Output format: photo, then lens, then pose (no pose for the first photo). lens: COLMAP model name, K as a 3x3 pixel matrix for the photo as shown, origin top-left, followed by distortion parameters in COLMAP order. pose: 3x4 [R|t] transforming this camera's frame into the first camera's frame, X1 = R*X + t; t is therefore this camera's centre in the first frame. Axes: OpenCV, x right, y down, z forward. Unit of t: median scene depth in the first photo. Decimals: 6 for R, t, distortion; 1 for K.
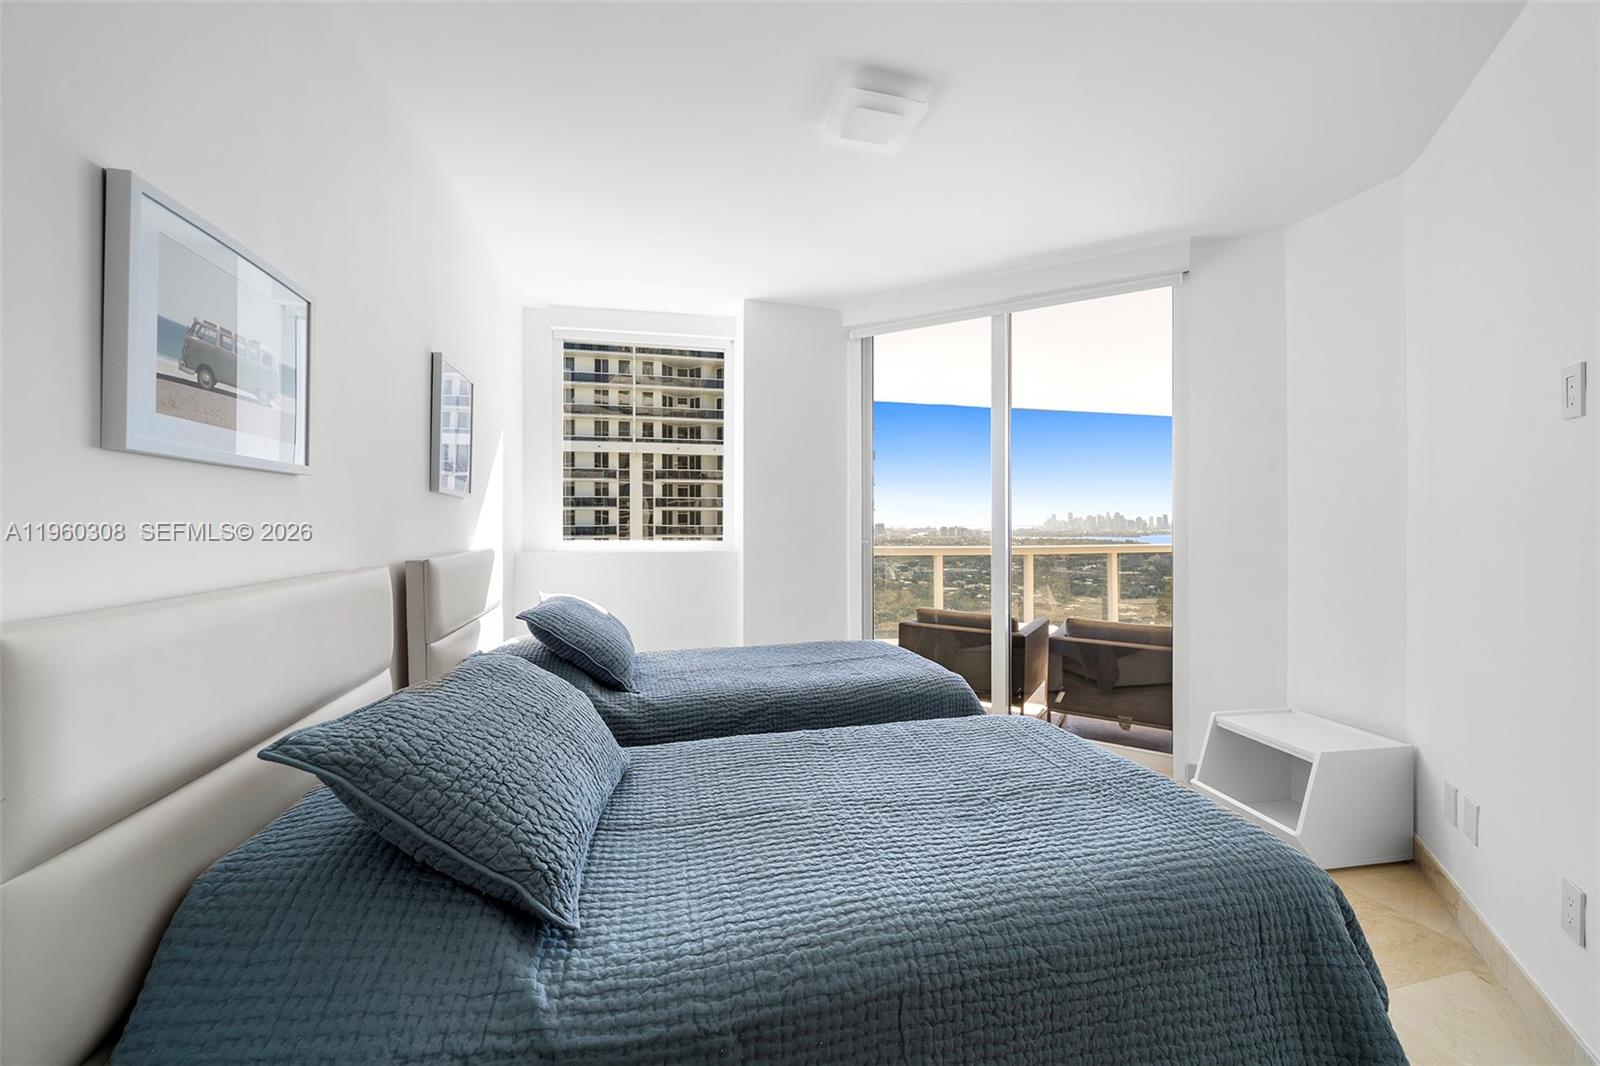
lens RADIAL K [[612.3, 0, 807.0], [0, 612.3, 519.0], [0, 0, 1]] dist [-0.001268, -0.000418]
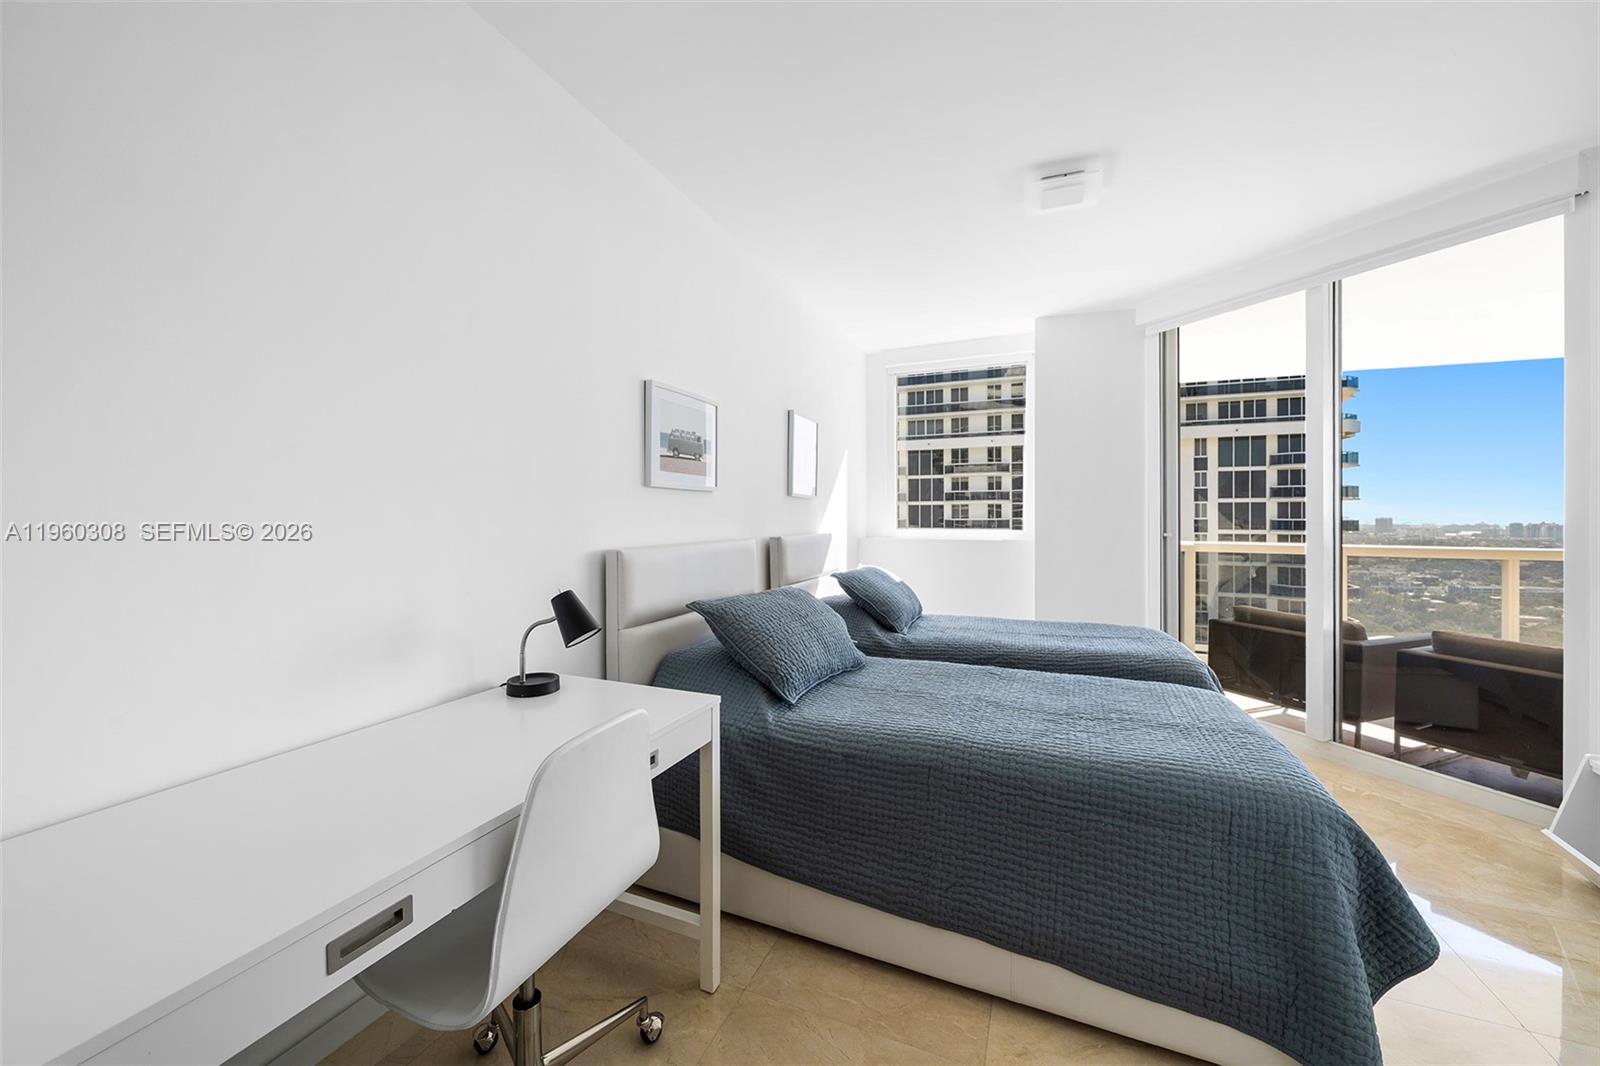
lens RADIAL K [[612.3, 0, 807.0], [0, 612.3, 519.0], [0, 0, 1]] dist [-0.001268, -0.000418]
pose [[0.810662, 0.004210, -0.585499, 0.256077], [0.002005, 0.999948, 0.009966, 0.000302], [0.585511, -0.009253, 0.810612, -0.196140]]
